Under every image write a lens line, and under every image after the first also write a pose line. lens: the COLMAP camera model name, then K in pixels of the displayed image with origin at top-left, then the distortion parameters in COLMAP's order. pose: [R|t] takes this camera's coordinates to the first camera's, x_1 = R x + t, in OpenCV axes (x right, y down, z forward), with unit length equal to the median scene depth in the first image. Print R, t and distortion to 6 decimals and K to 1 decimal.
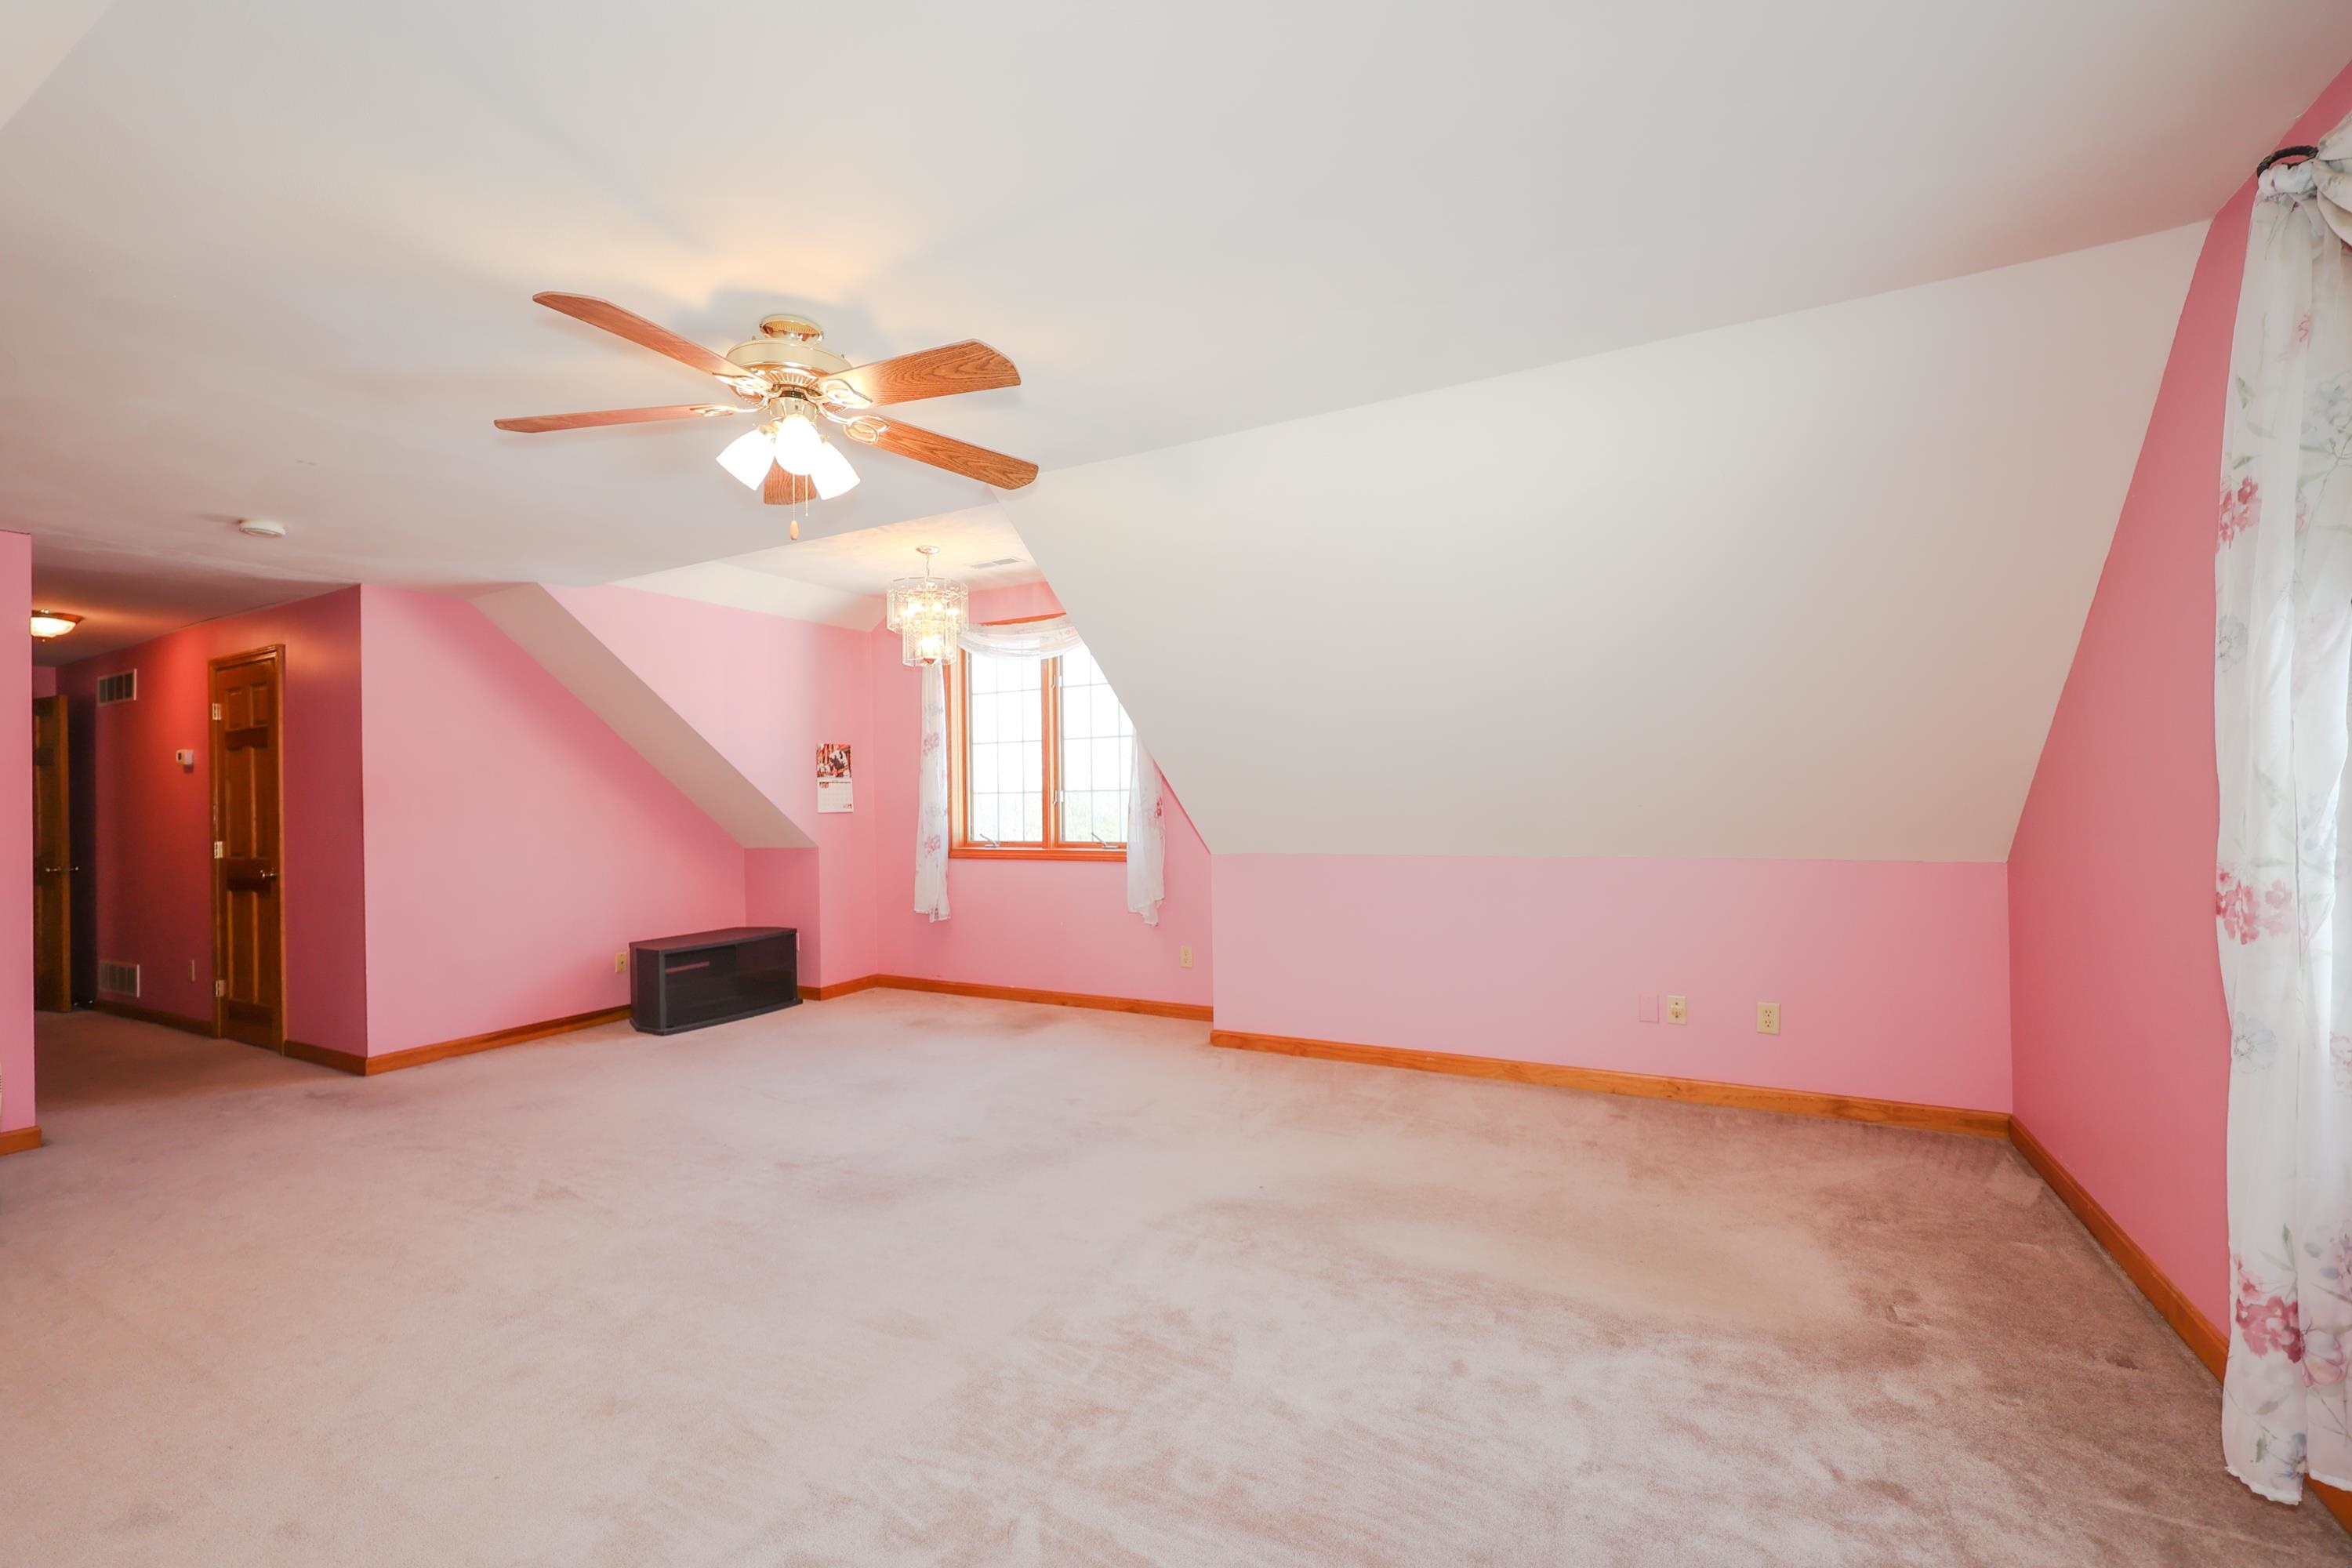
lens RADIAL K [[966.7, 0, 1171.5], [0, 966.7, 799.7], [0, 0, 1]] dist [0.000675, 0.000080]
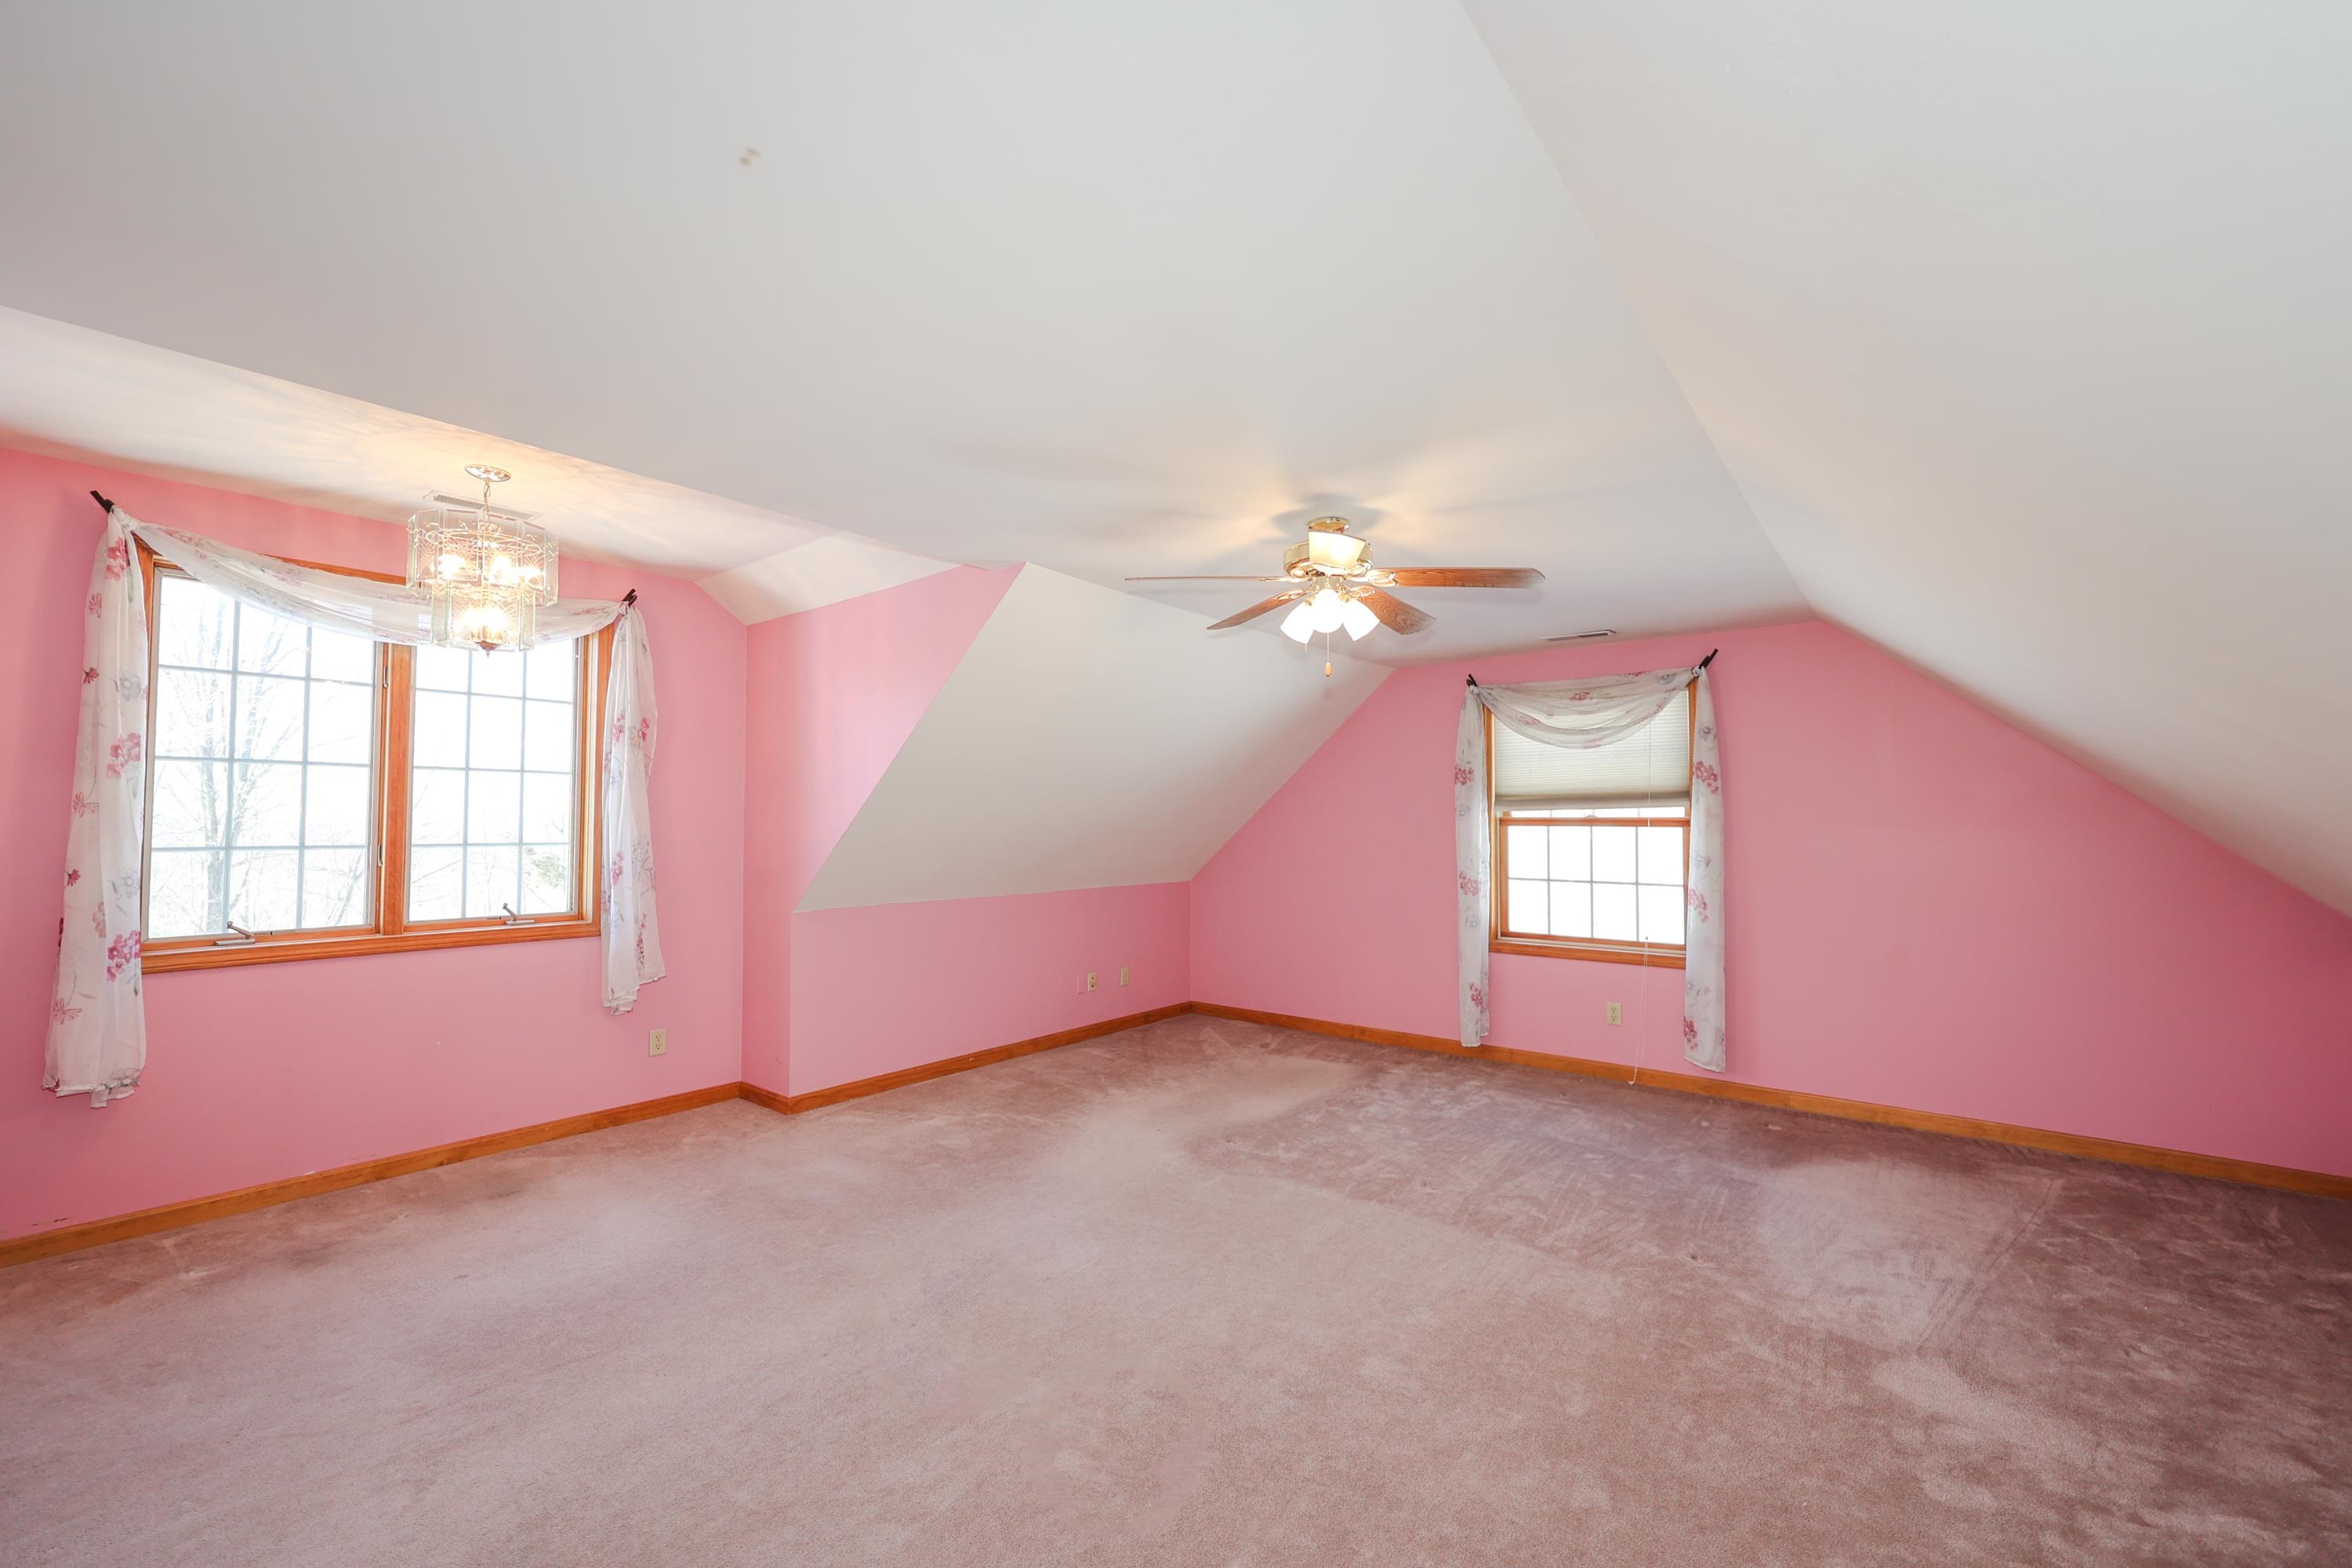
lens RADIAL K [[966.7, 0, 1171.5], [0, 966.7, 799.7], [0, 0, 1]] dist [0.000675, 0.000080]
pose [[0.182436, 0.047517, 0.982069, -0.714533], [0.000714, 0.998825, -0.048460, -0.007508], [-0.983217, 0.009543, 0.182188, 0.387990]]
